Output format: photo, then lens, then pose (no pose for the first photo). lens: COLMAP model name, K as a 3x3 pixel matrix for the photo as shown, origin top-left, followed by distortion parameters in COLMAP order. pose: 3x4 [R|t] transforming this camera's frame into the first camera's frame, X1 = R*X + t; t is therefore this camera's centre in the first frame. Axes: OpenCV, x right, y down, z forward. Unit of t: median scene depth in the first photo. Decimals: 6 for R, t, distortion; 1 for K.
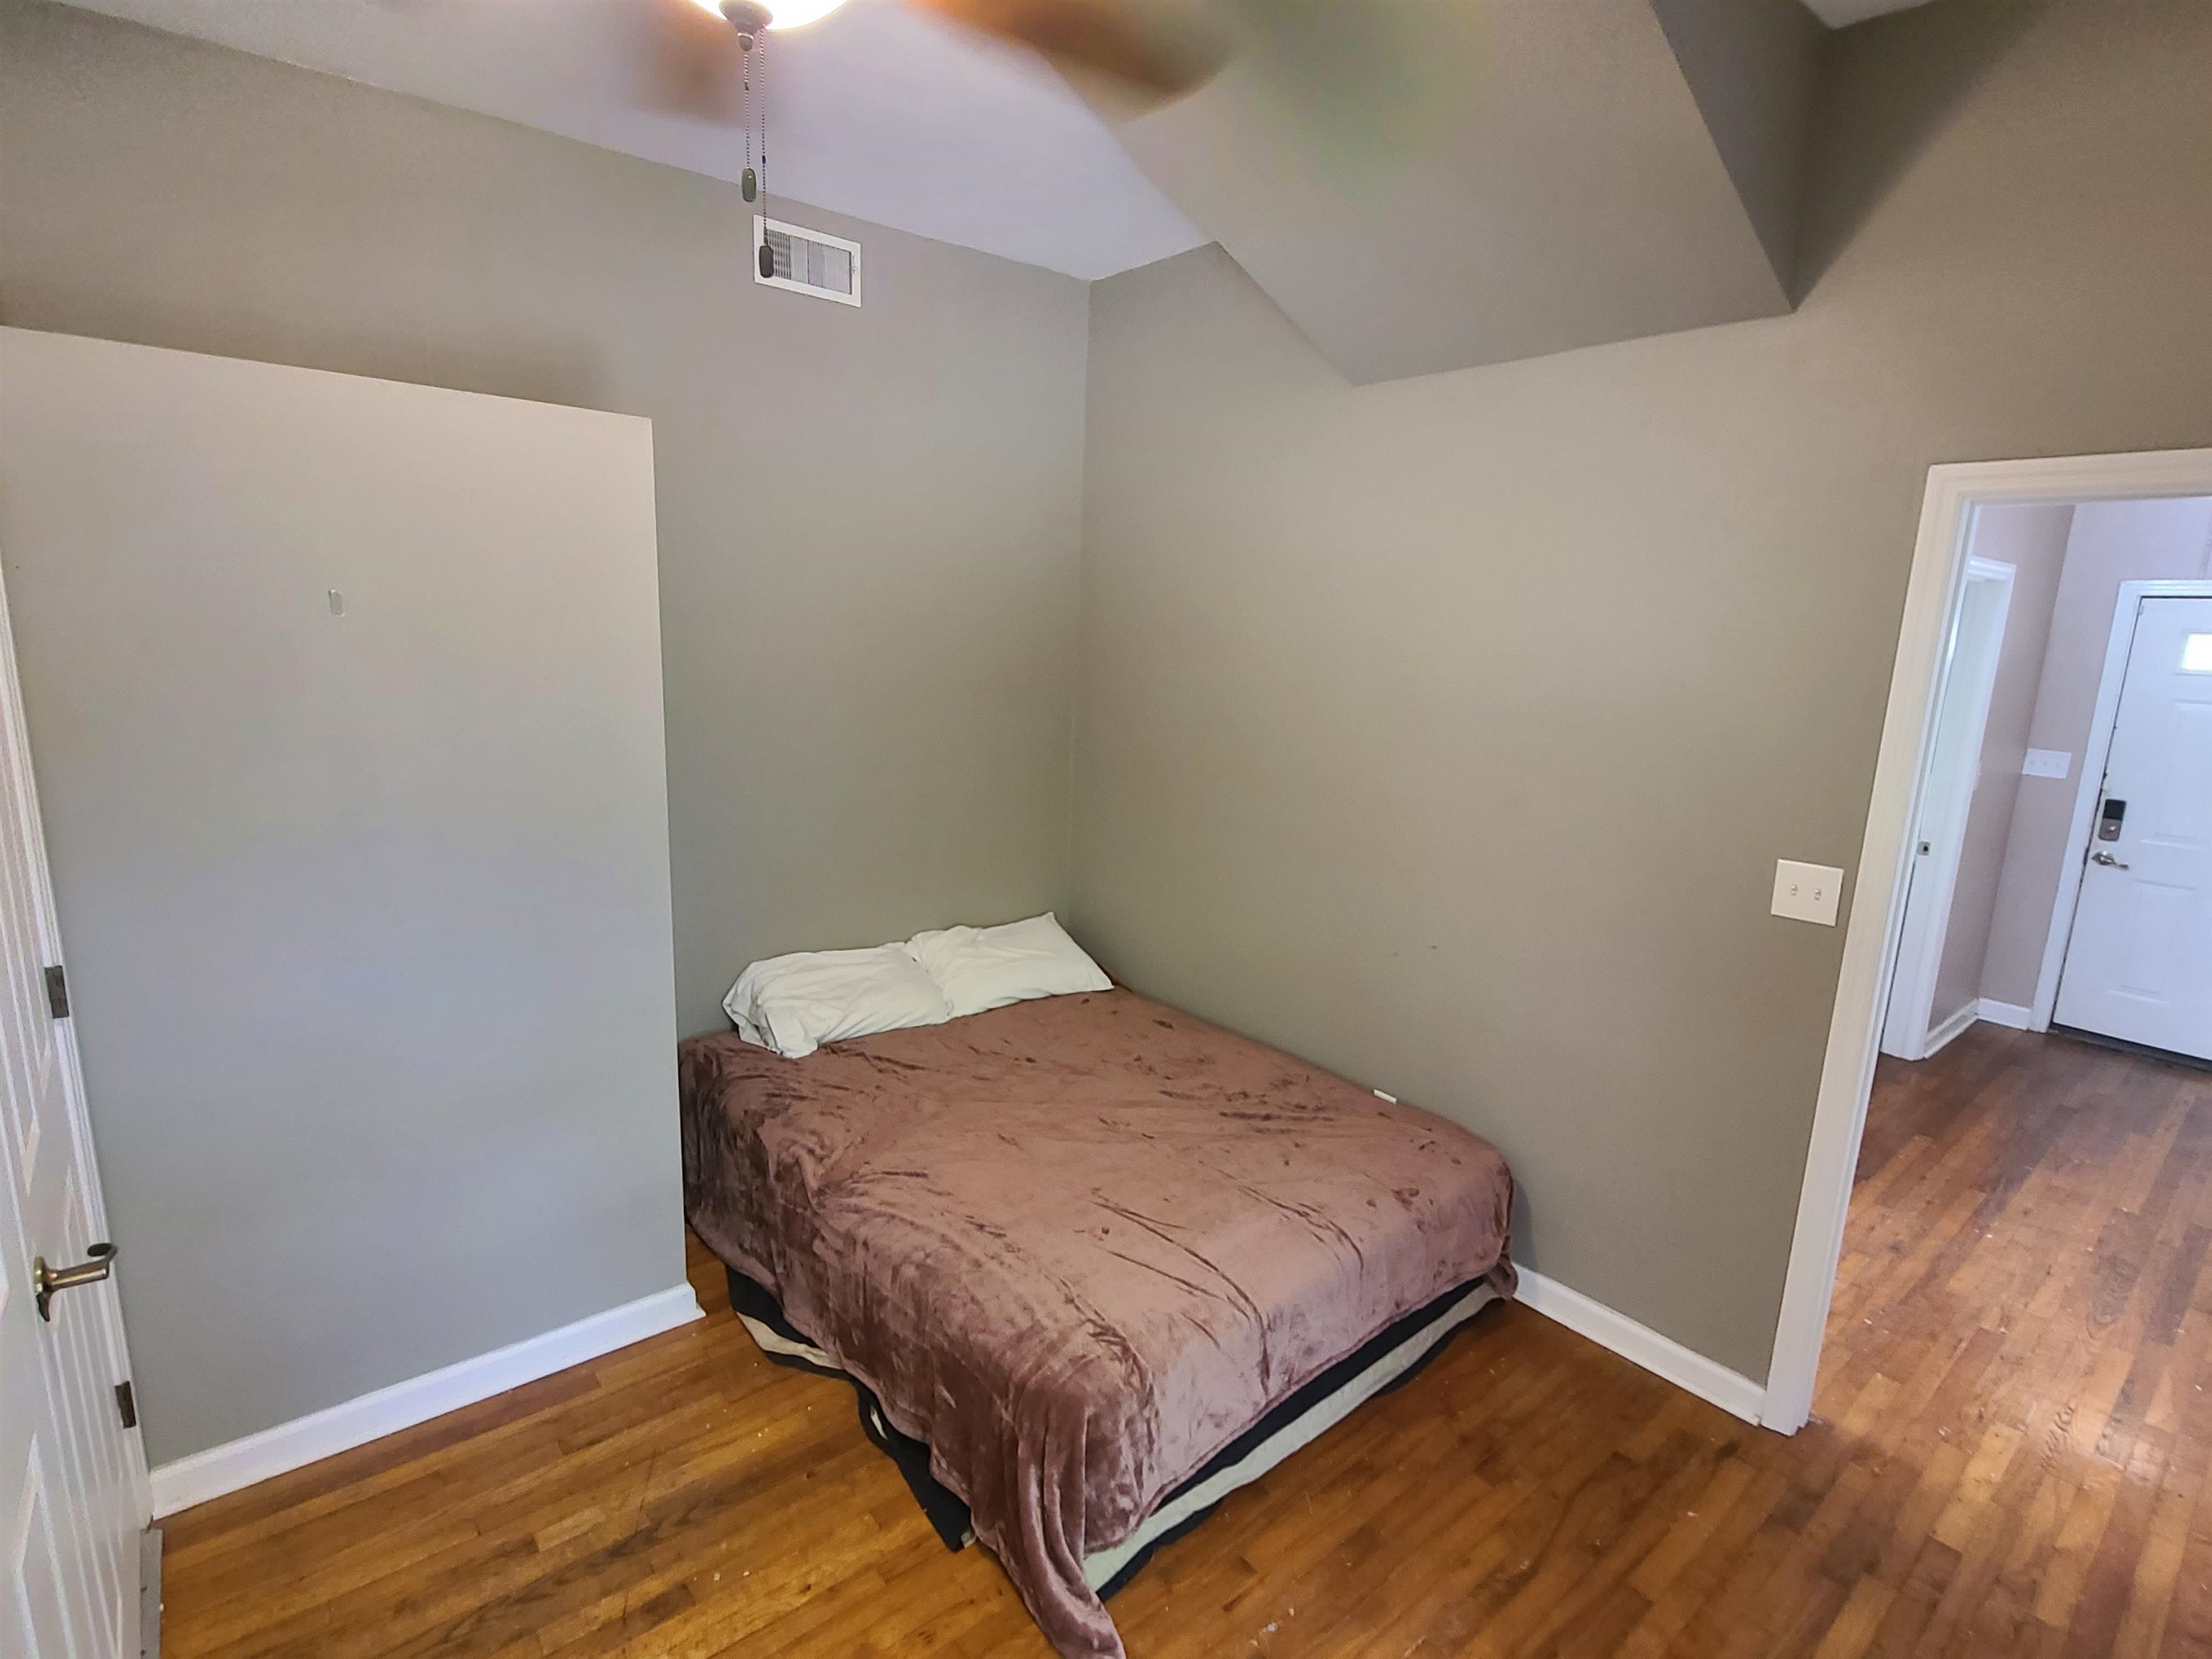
lens RADIAL K [[1084.2, 0, 1106.0], [0, 1084.2, 829.5], [0, 0, 1]] dist [-0.004639, -0.000527]
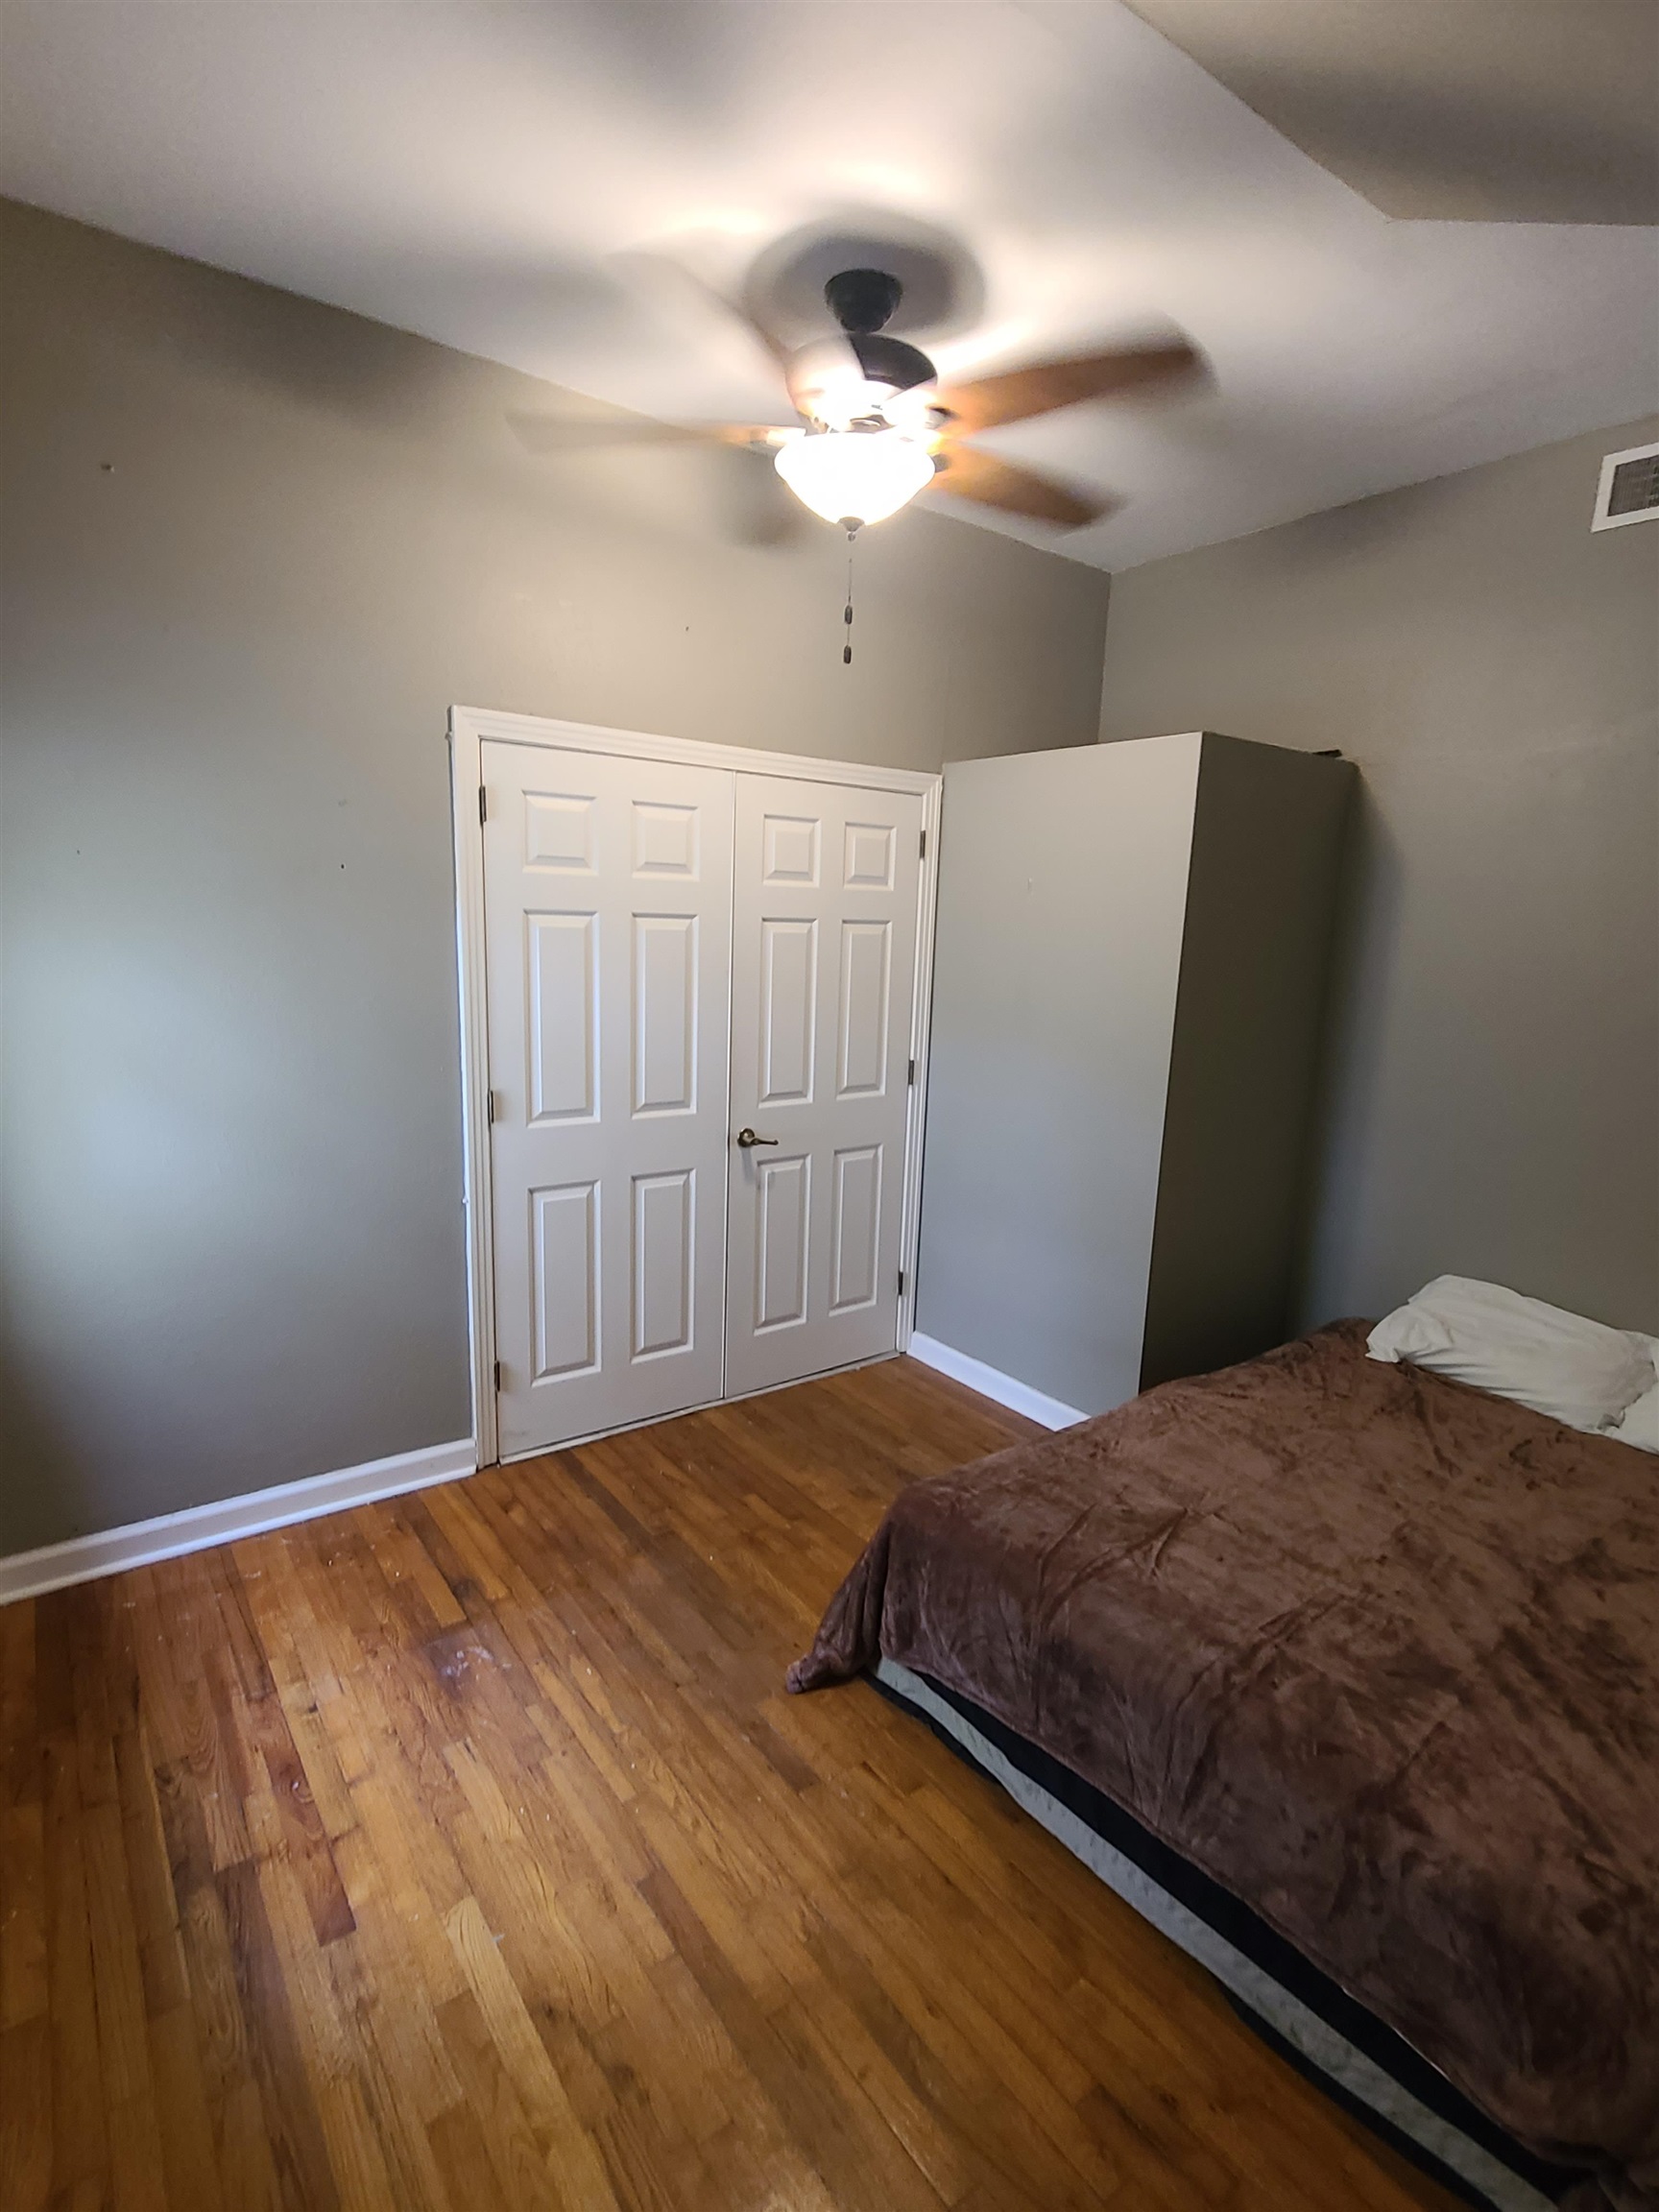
lens RADIAL K [[1084.2, 0, 829.5], [0, 1084.2, 1106.0], [0, 0, 1]] dist [-0.004639, -0.000527]
pose [[-0.048501, 0.135697, -0.989562, 0.680942], [-0.234282, 0.961544, 0.143338, -0.028044], [0.970958, 0.238788, -0.014844, 0.524775]]
